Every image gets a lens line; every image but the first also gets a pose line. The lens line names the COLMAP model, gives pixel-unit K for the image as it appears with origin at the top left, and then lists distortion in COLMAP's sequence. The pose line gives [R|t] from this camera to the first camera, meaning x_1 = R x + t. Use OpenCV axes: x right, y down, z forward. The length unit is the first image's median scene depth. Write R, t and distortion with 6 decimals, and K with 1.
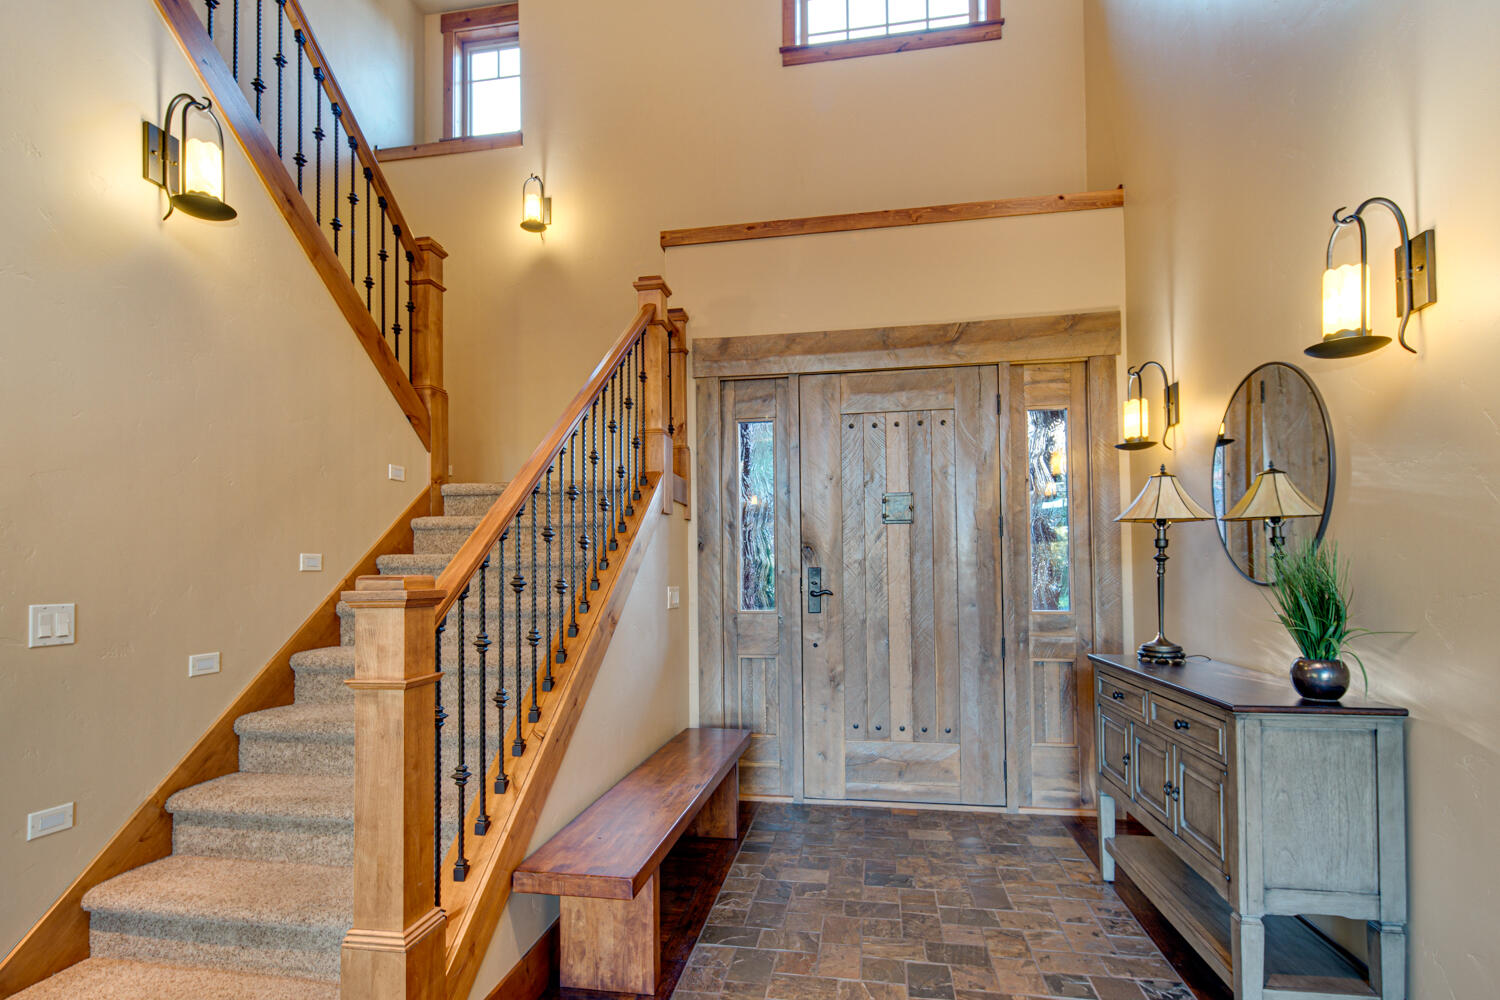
lens RADIAL K [[736.6, 0, 739.7], [0, 736.6, 554.2], [0, 0, 1]] dist [0.004070, -0.005339]
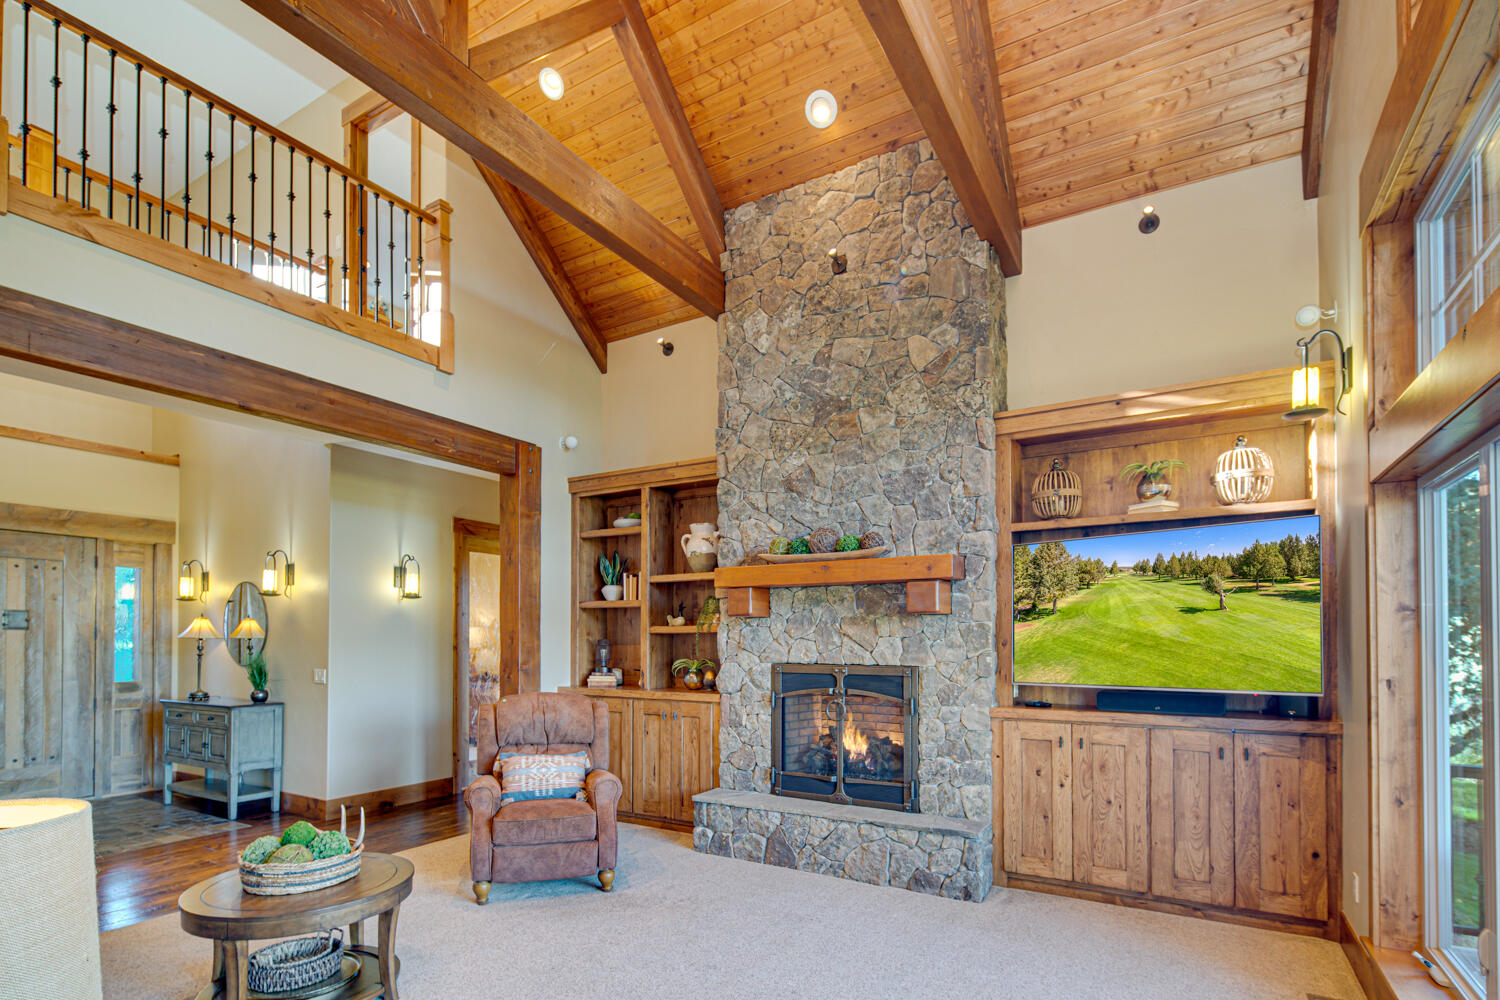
lens RADIAL K [[736.7, 0, 742.1], [0, 736.7, 630.2], [0, 0, 1]] dist [0.002484, -0.001823]
pose [[0.363243, 0.021589, 0.931444, -0.942715], [-0.025491, 0.999588, -0.013228, -0.081871], [-0.931346, -0.018938, 0.363643, -1.386785]]
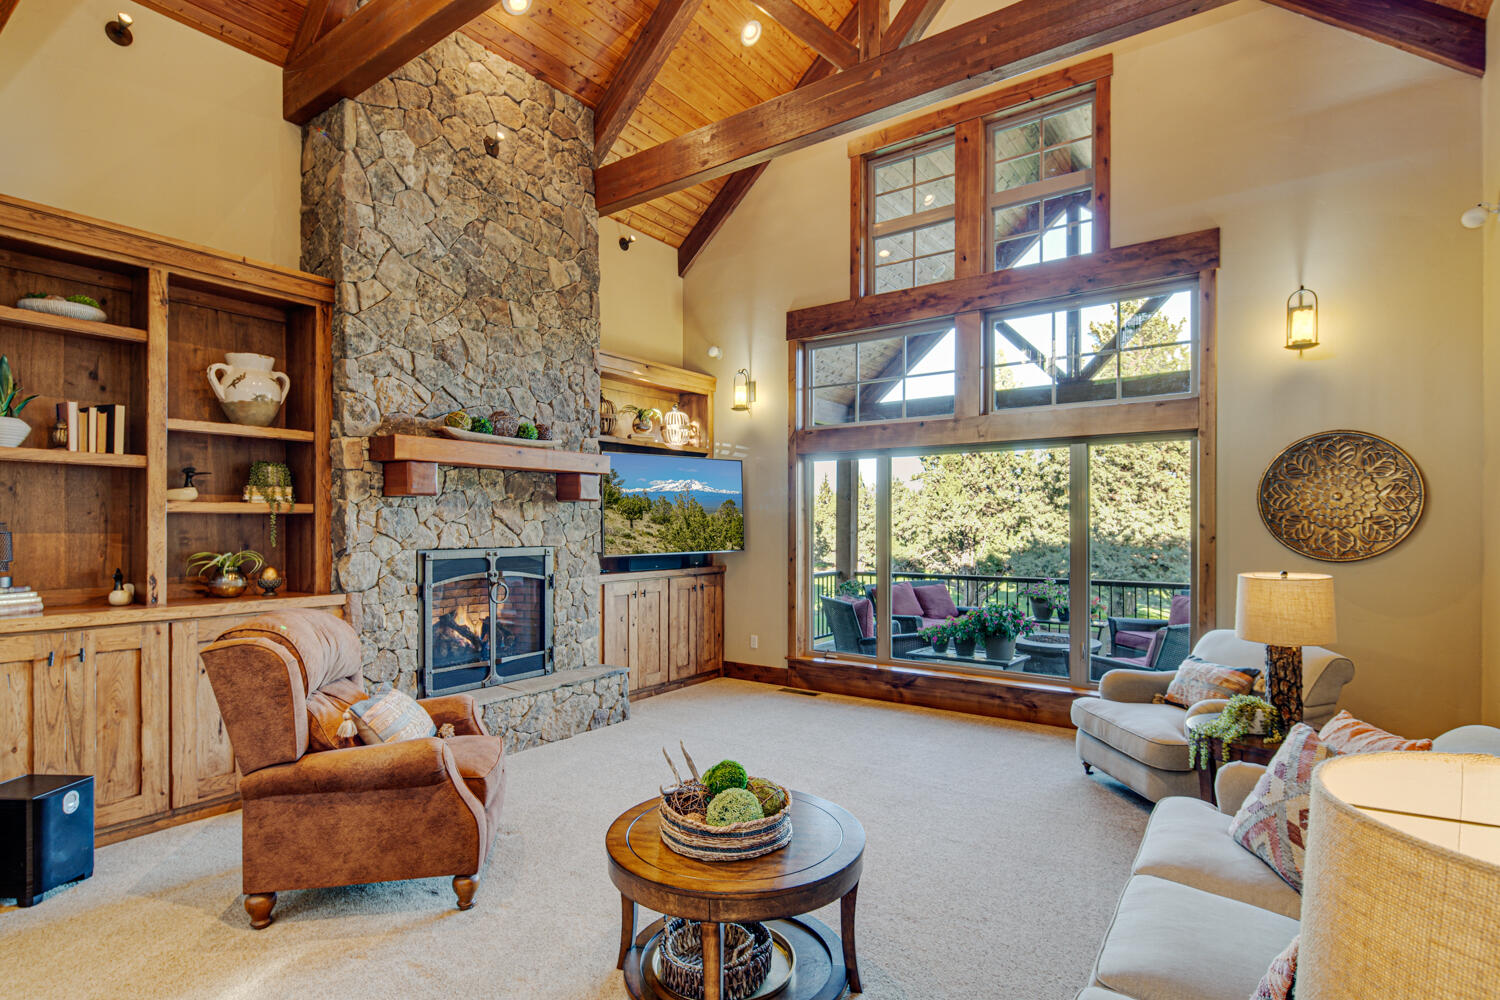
lens RADIAL K [[750.3, 0, 743.0], [0, 750.3, 525.8], [0, 0, 1]] dist [0.000973, -0.001564]
pose [[-0.900102, 0.008781, 0.435590, -0.565794], [-0.001228, 0.999742, -0.022692, -0.043910], [-0.435677, -0.020960, -0.899859, 0.292312]]
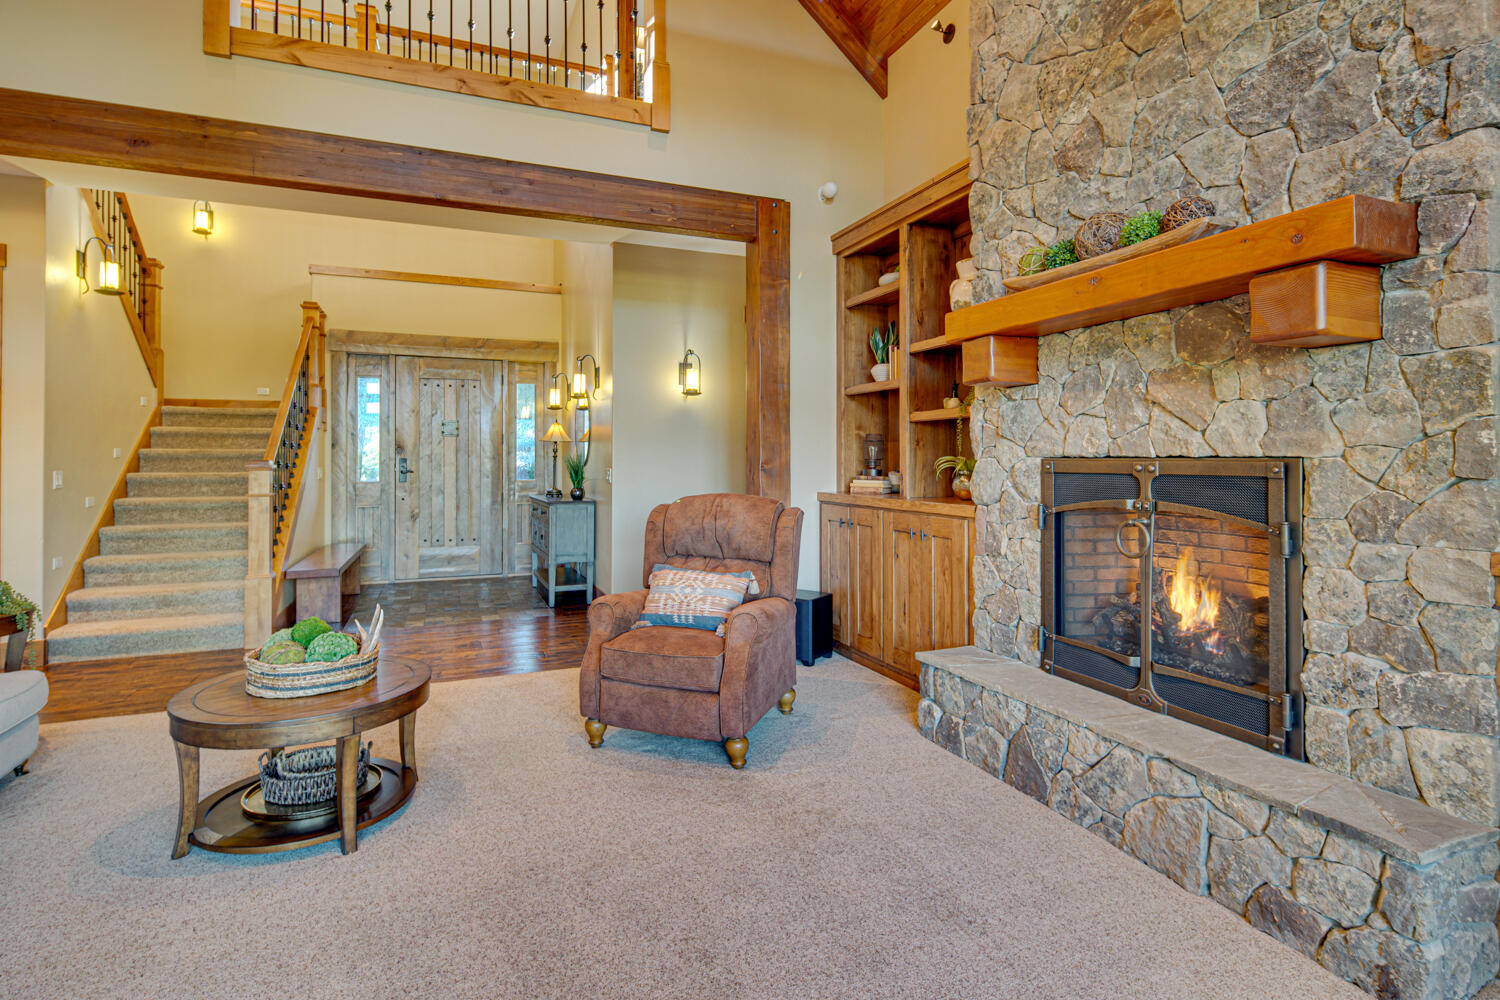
lens RADIAL K [[737.7, 0, 742.4], [0, 737.7, 455.7], [0, 0, 1]] dist [0.006130, -0.006306]
pose [[0.848275, 0.011744, 0.529425, -0.229938], [-0.019591, 0.999766, 0.009213, -0.032301], [-0.529193, -0.018187, 0.848307, -1.505460]]
